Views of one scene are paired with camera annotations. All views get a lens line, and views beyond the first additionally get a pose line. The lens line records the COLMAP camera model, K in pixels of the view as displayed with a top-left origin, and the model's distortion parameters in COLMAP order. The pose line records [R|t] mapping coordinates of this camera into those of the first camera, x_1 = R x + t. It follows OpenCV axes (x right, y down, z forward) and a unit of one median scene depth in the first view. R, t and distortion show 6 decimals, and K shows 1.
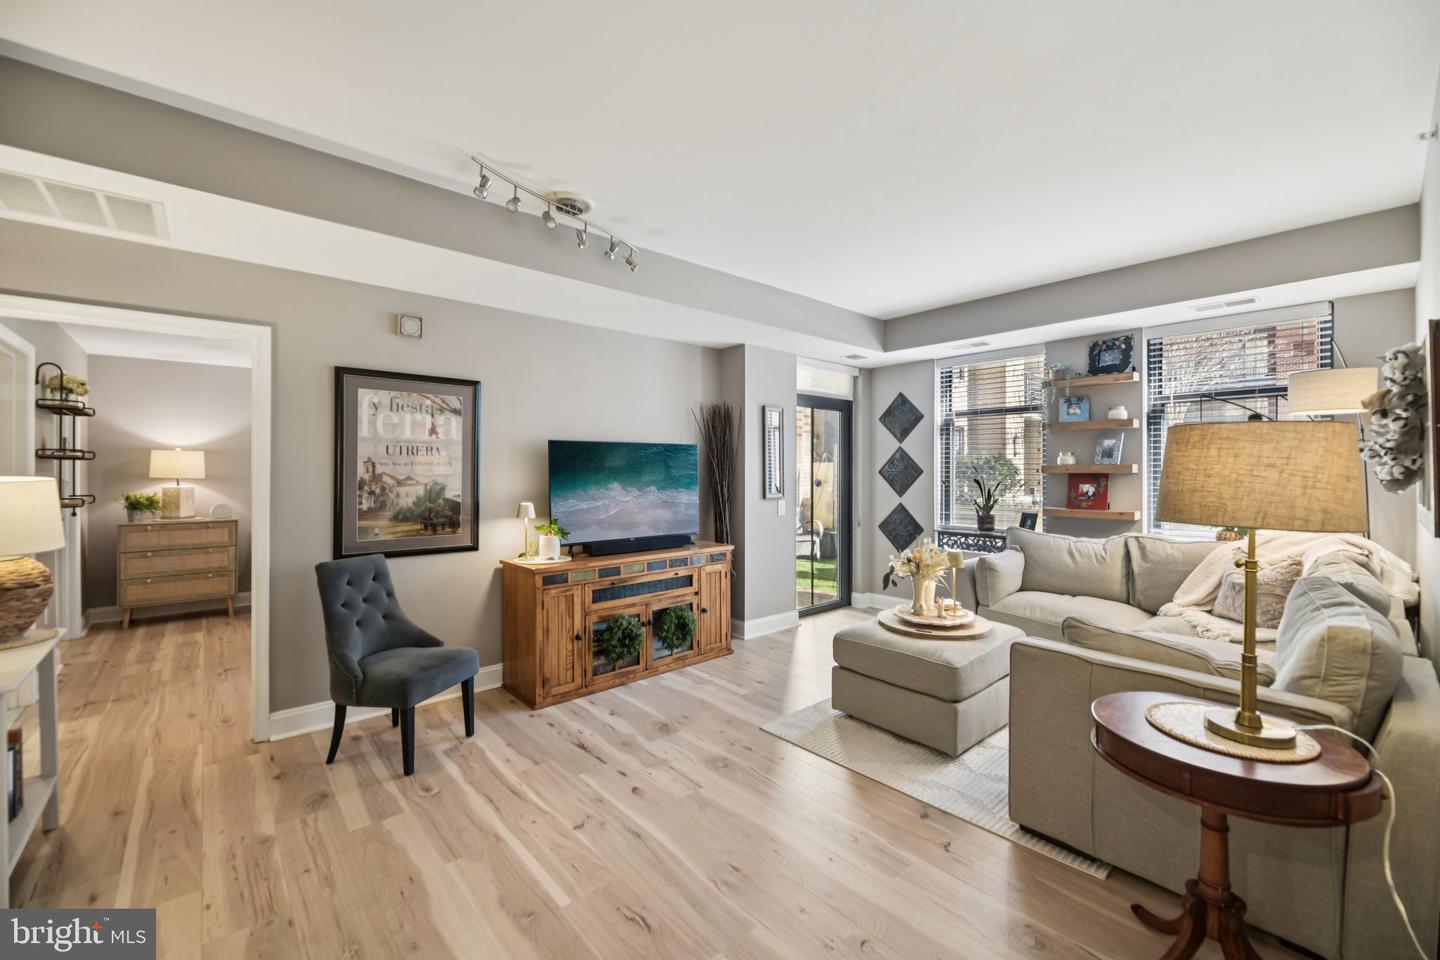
lens RADIAL K [[581.2, 0, 738.5], [0, 581.2, 465.7], [0, 0, 1]] dist [0.001518, -0.001898]
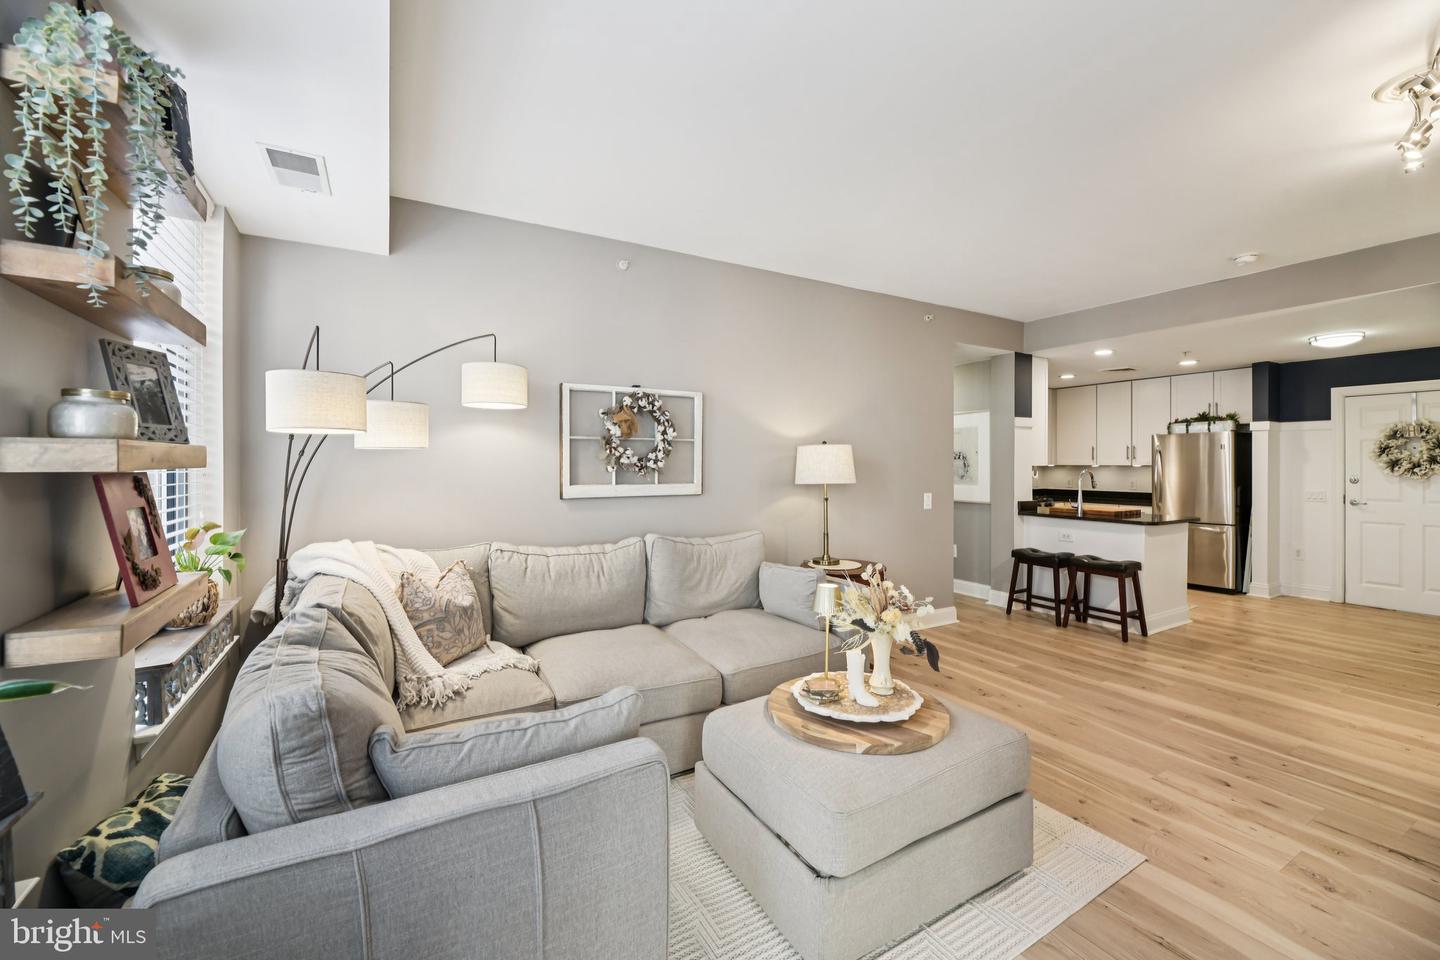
lens RADIAL K [[581.2, 0, 734.2], [0, 581.2, 463.5], [0, 0, 1]] dist [0.001518, -0.001898]
pose [[-0.978954, 0.003535, 0.204050, 0.304081], [0.002904, 0.999990, -0.003388, 0.006126], [-0.204060, -0.002724, -0.978955, 1.477493]]
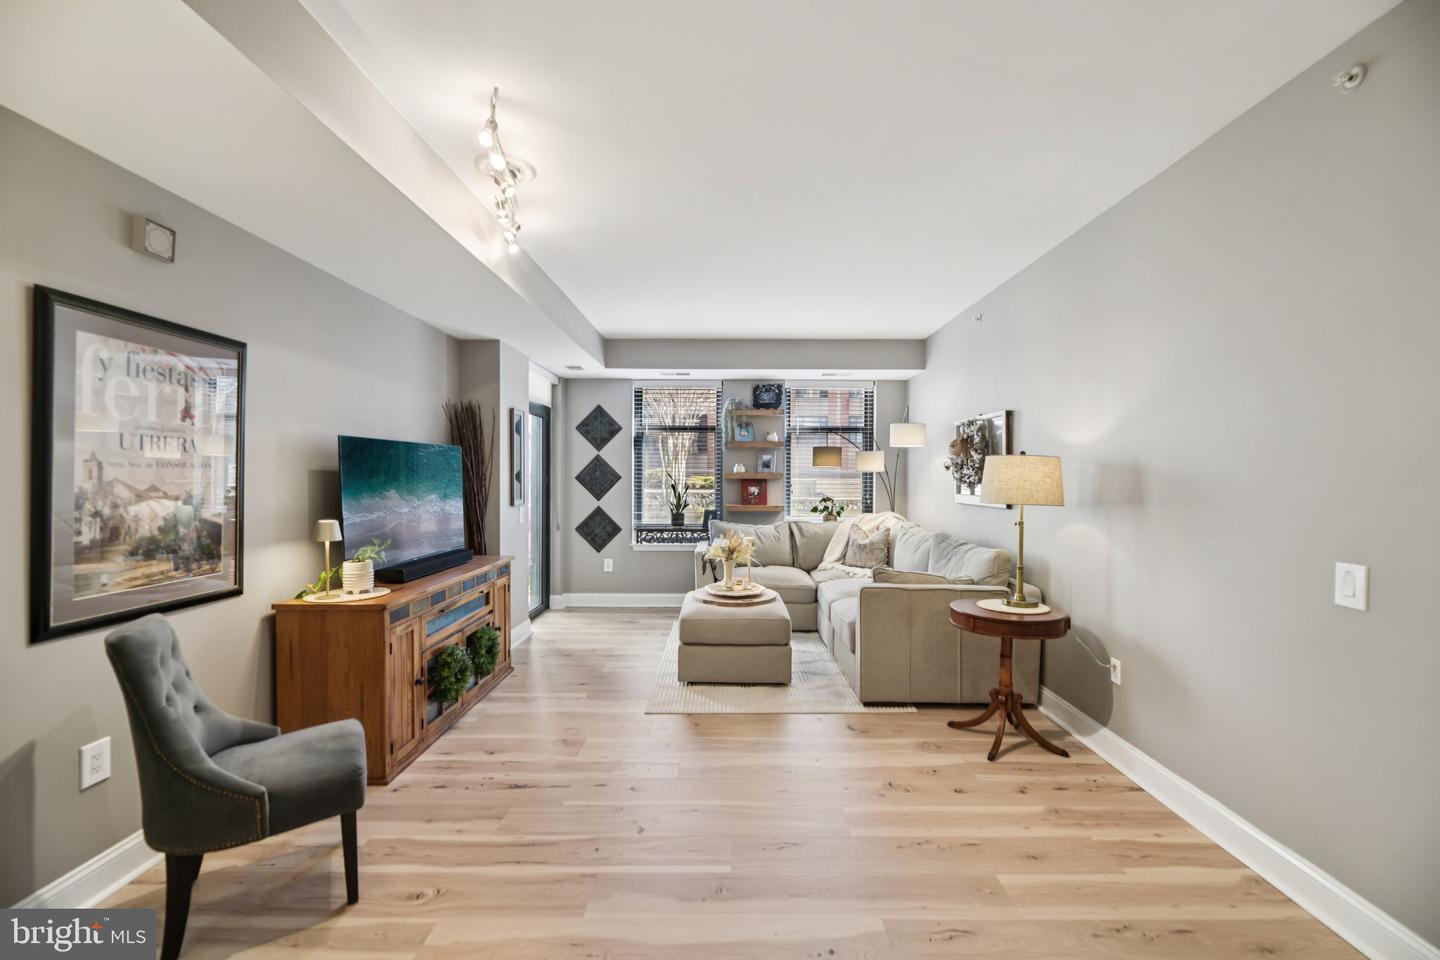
lens RADIAL K [[581.2, 0, 725.0], [0, 581.2, 475.0], [0, 0, 1]] dist [0.001518, -0.001898]
pose [[0.675882, 0.003949, 0.737000, -0.567908], [-0.008917, 0.999956, 0.002820, 0.000421], [-0.736956, -0.008478, 0.675887, 0.134050]]
